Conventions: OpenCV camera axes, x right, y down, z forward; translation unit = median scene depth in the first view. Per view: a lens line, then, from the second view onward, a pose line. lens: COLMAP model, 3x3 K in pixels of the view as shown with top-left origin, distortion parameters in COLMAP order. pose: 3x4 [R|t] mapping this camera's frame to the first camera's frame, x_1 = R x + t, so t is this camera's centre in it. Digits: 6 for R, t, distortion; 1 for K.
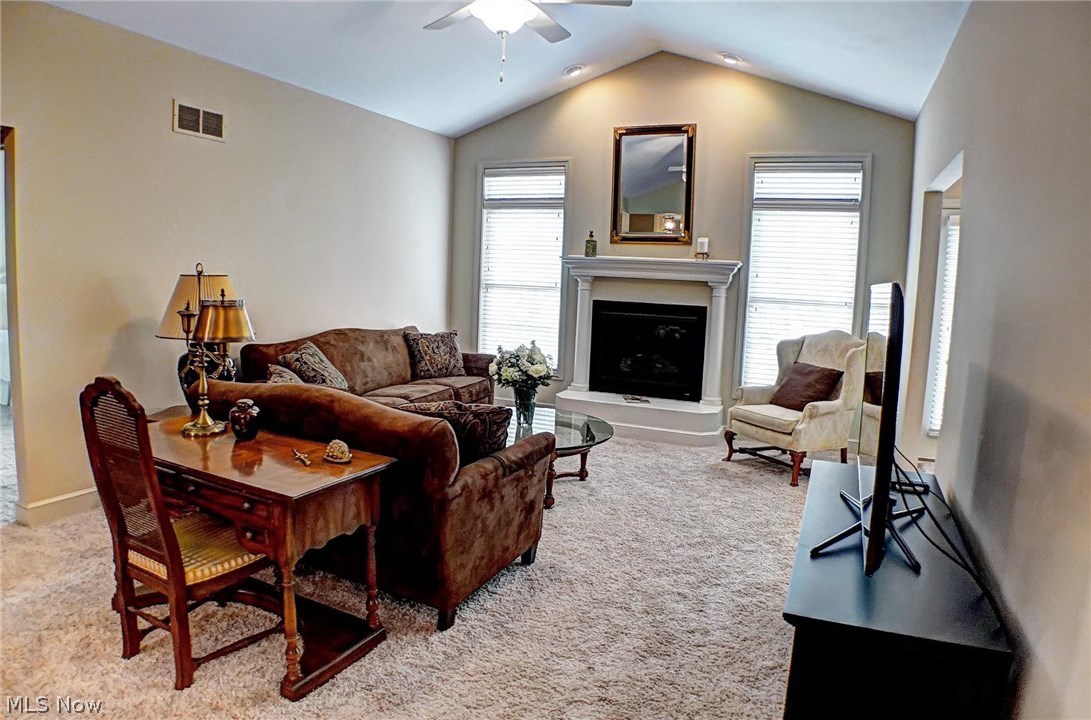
lens RADIAL K [[656.6, 0, 549.2], [0, 656.6, 355.8], [0, 0, 1]] dist [-0.102313, 0.000498]
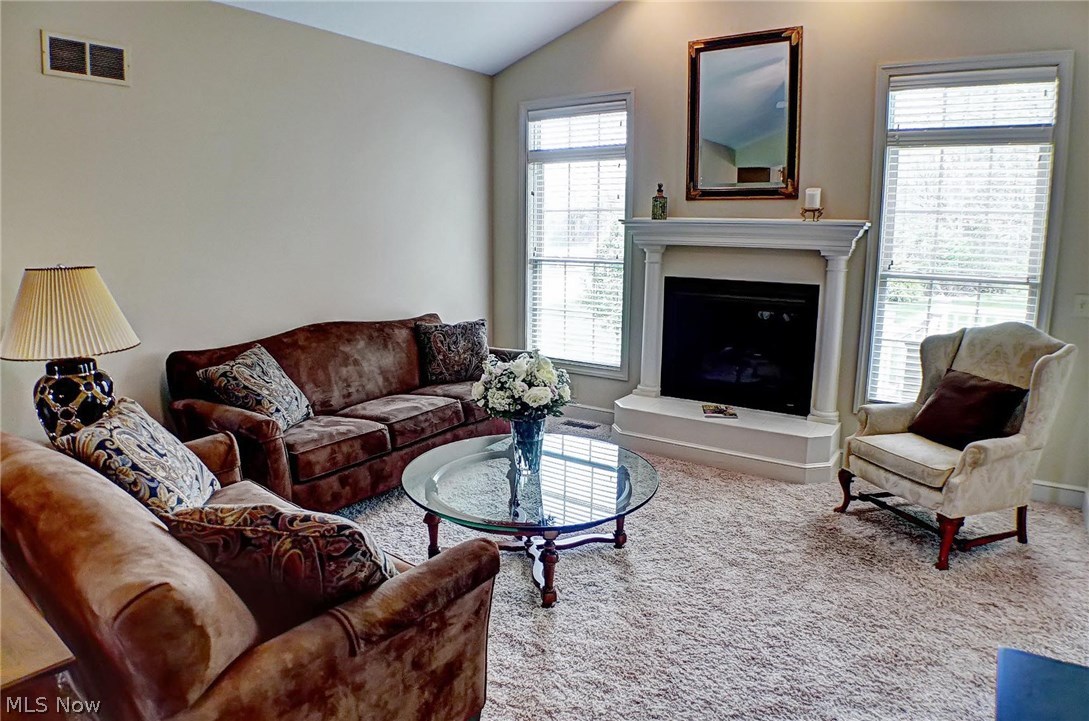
lens RADIAL K [[648.9, 0, 560.8], [0, 648.9, 355.1], [0, 0, 1]] dist [-0.115878, 0.020207]
pose [[0.984550, 0.003580, -0.175068, 0.089305], [0.005942, 0.998532, 0.053833, -0.040053], [0.175004, -0.054041, 0.983083, 0.274317]]
